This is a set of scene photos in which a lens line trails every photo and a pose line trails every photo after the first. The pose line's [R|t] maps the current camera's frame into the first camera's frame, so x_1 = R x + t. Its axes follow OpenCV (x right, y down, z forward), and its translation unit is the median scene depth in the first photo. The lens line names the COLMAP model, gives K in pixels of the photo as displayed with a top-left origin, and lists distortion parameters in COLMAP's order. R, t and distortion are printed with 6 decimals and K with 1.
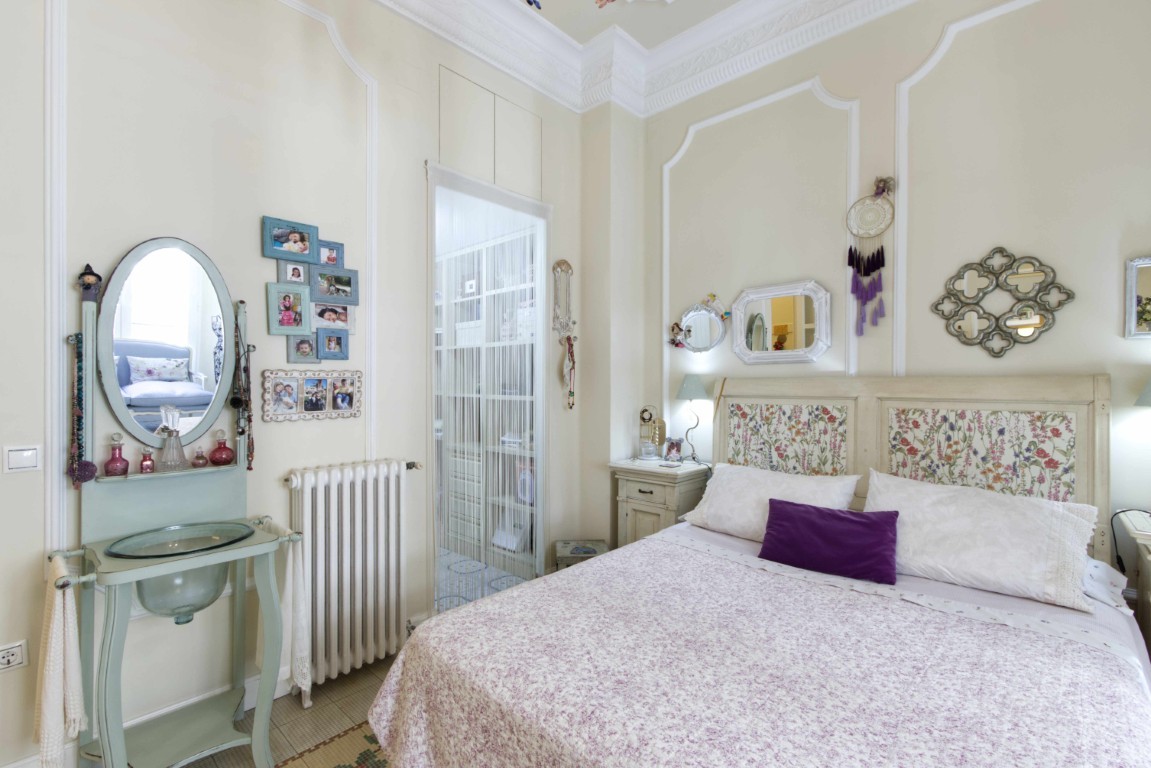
lens RADIAL K [[518.9, 0, 574.3], [0, 518.9, 388.3], [0, 0, 1]] dist [0.004626, 0.000623]
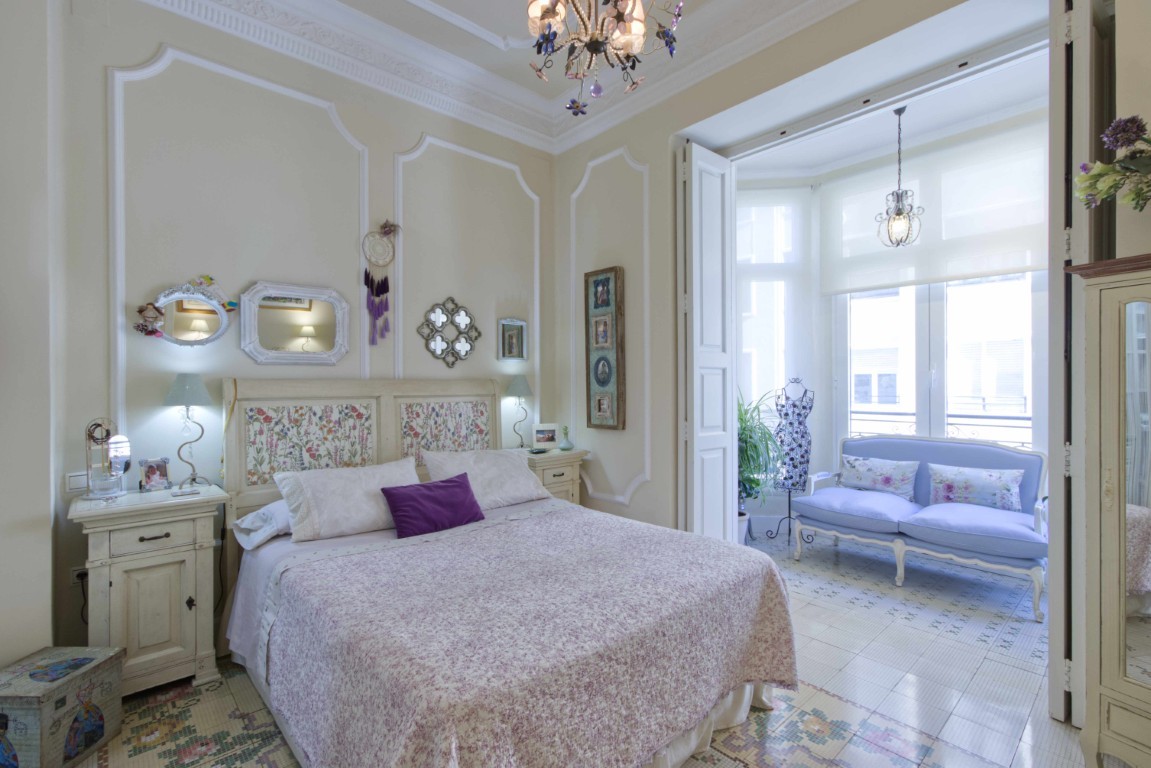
lens RADIAL K [[521.4, 0, 575.2], [0, 521.4, 386.4], [0, 0, 1]] dist [-0.018360, 0.010984]
pose [[0.088157, -0.003181, 0.996101, -0.623039], [0.011378, 0.999933, 0.002186, -0.002853], [-0.996042, 0.011141, 0.088188, 0.437852]]
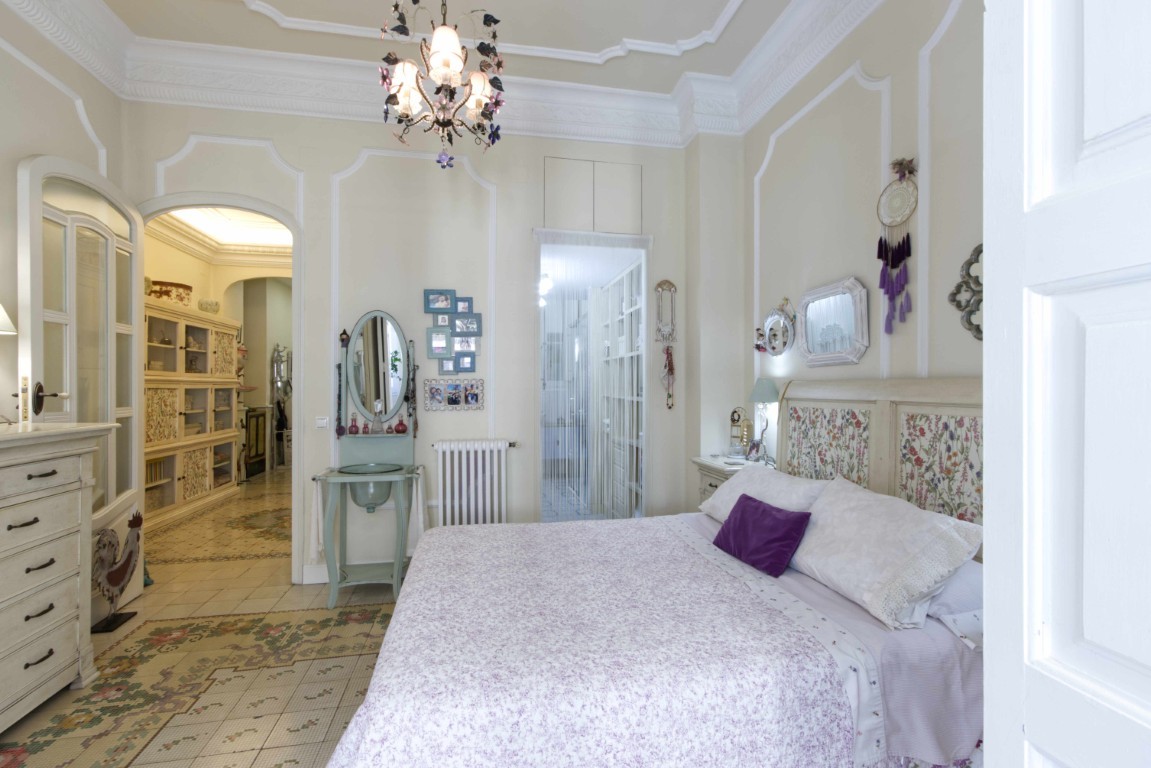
lens RADIAL K [[518.9, 0, 574.3], [0, 518.9, 388.3], [0, 0, 1]] dist [0.004626, 0.000623]
pose [[0.806461, -0.001626, -0.591285, 0.658593], [-0.002545, 0.999977, -0.006222, 0.001829], [0.591282, 0.006523, 0.806438, -0.066306]]
